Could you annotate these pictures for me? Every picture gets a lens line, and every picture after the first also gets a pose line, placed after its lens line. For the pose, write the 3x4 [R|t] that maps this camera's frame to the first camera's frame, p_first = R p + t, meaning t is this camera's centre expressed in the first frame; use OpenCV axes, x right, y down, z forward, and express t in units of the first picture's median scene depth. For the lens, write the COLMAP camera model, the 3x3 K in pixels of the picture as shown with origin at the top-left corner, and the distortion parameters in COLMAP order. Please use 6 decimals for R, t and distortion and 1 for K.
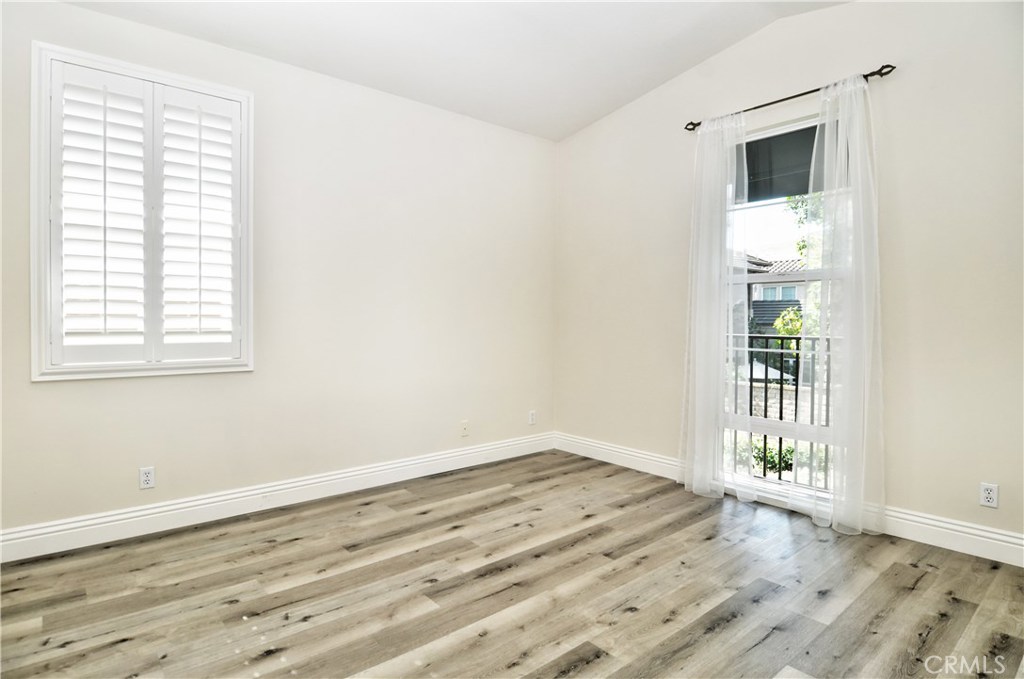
lens RADIAL K [[559.1, 0, 509.2], [0, 559.1, 324.8], [0, 0, 1]] dist [0.001481, -0.015371]
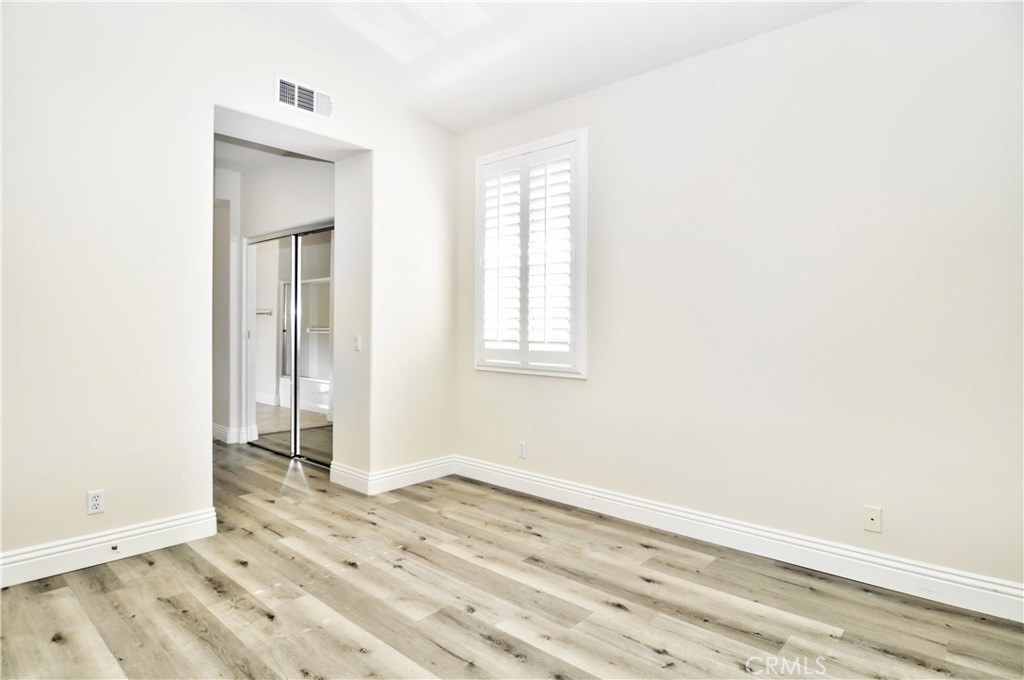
lens RADIAL K [[559.1, 0, 509.2], [0, 559.1, 325.3], [0, 0, 1]] dist [0.001481, -0.015371]
pose [[0.120638, -0.010742, -0.992638, 0.724647], [-0.020271, 0.999706, -0.013282, -0.006258], [0.992490, 0.021724, 0.120385, 0.847655]]
